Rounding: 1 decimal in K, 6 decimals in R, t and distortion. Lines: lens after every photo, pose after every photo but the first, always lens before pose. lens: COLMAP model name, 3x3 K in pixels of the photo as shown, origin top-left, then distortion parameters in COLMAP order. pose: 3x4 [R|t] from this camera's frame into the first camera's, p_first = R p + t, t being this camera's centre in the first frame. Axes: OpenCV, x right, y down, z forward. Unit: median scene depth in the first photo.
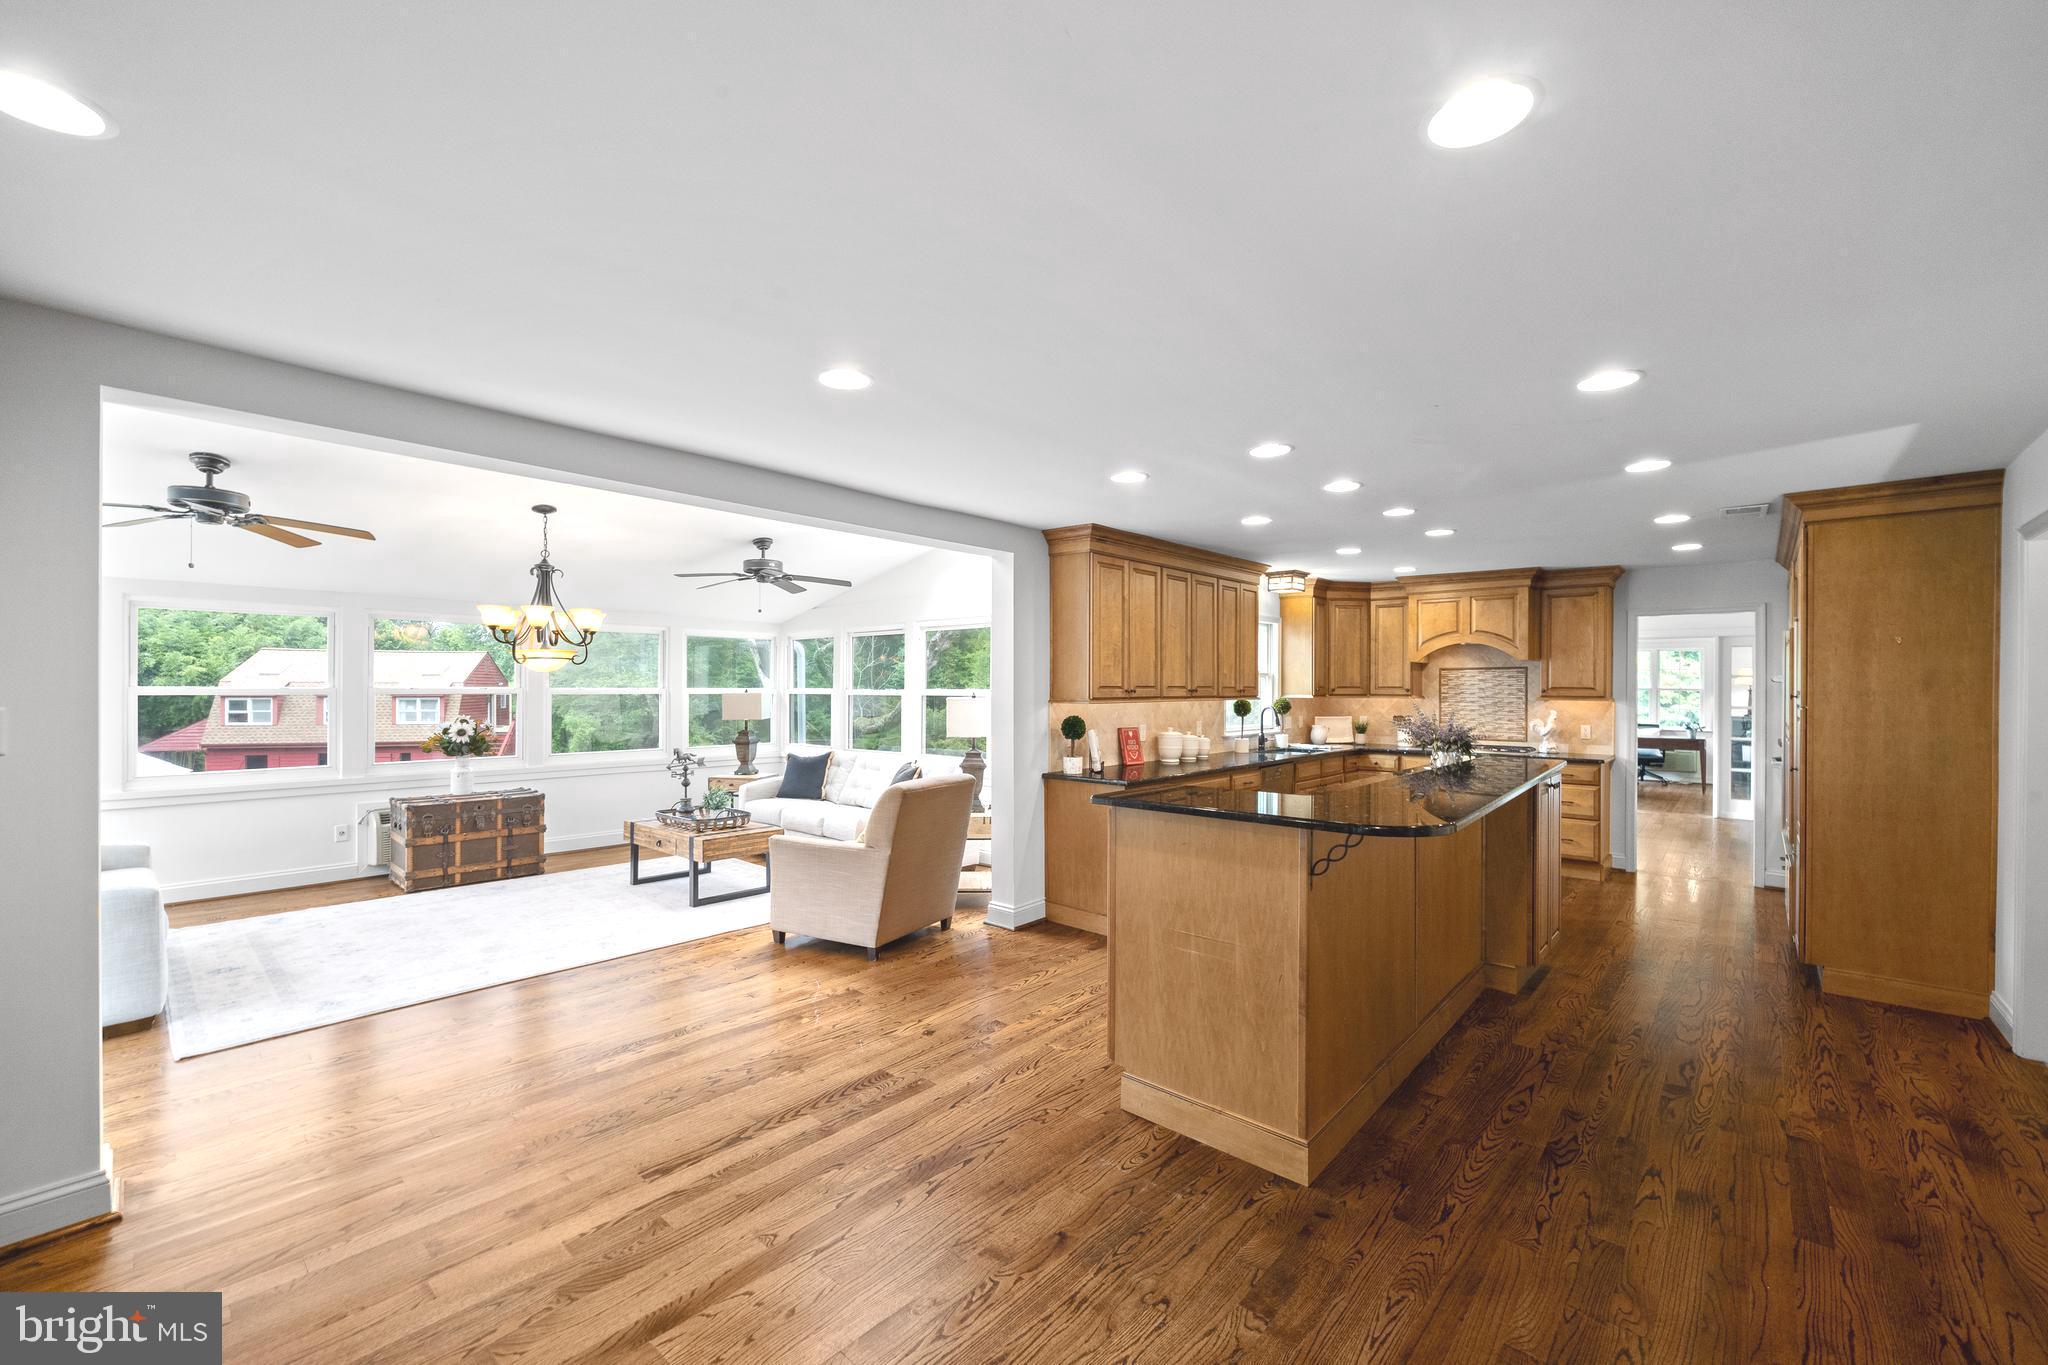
lens RADIAL K [[819.4, 0, 1027.3], [0, 819.4, 691.2], [0, 0, 1]] dist [-0.008499, 0.001074]
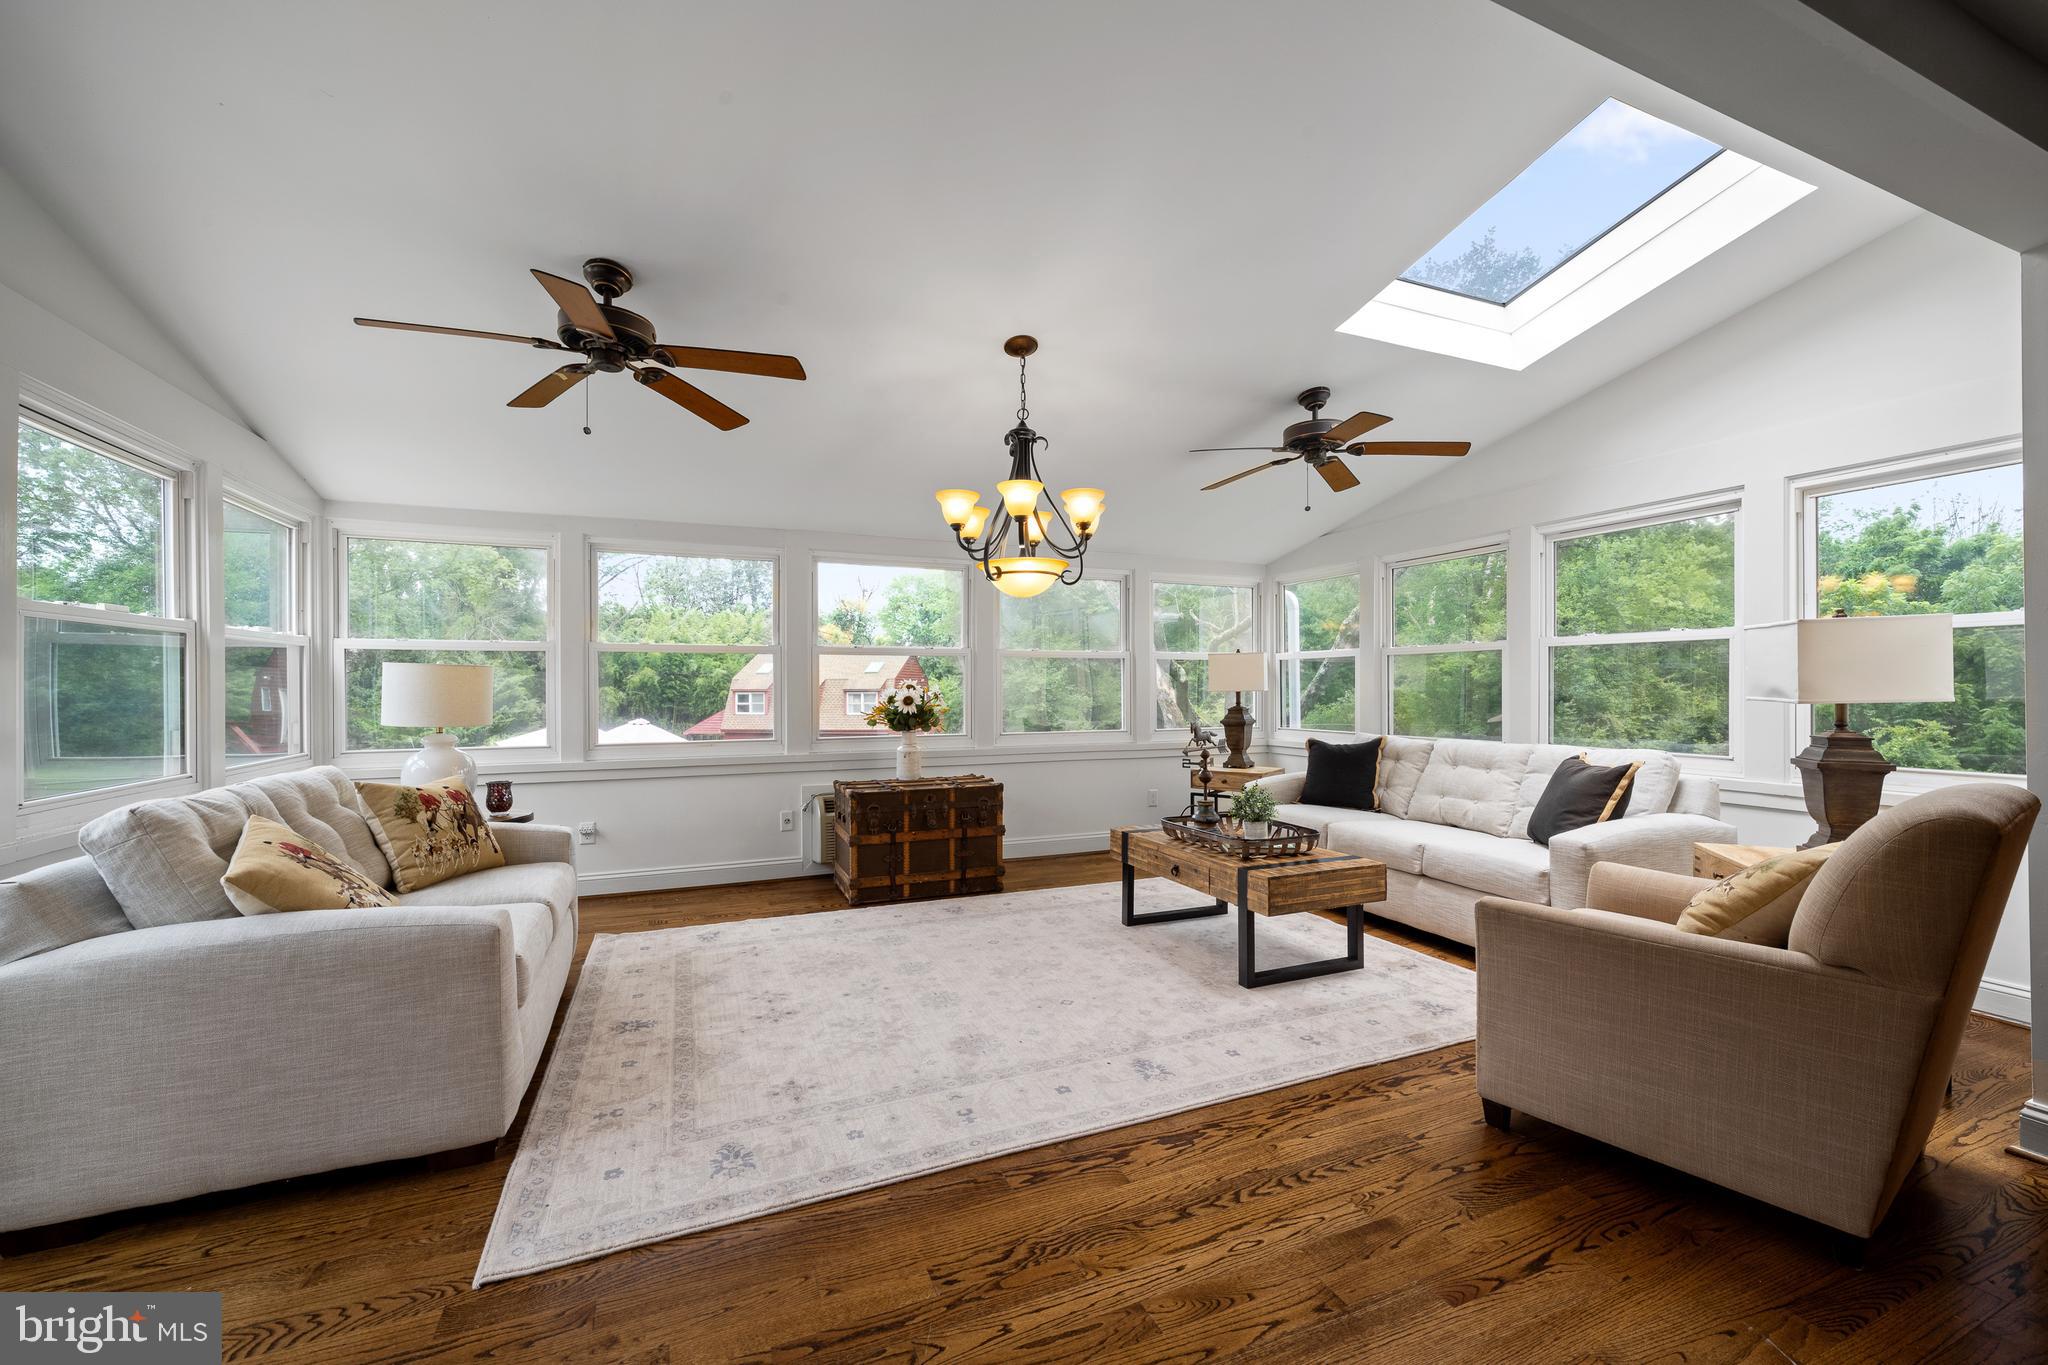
lens RADIAL K [[819.4, 0, 1016.5], [0, 819.4, 689.8], [0, 0, 1]] dist [-0.008499, 0.001074]
pose [[0.898217, -0.005796, -0.439513, -0.267526], [0.006233, 0.999980, -0.000449, 0.043265], [0.439507, -0.002336, 0.898236, 0.357310]]
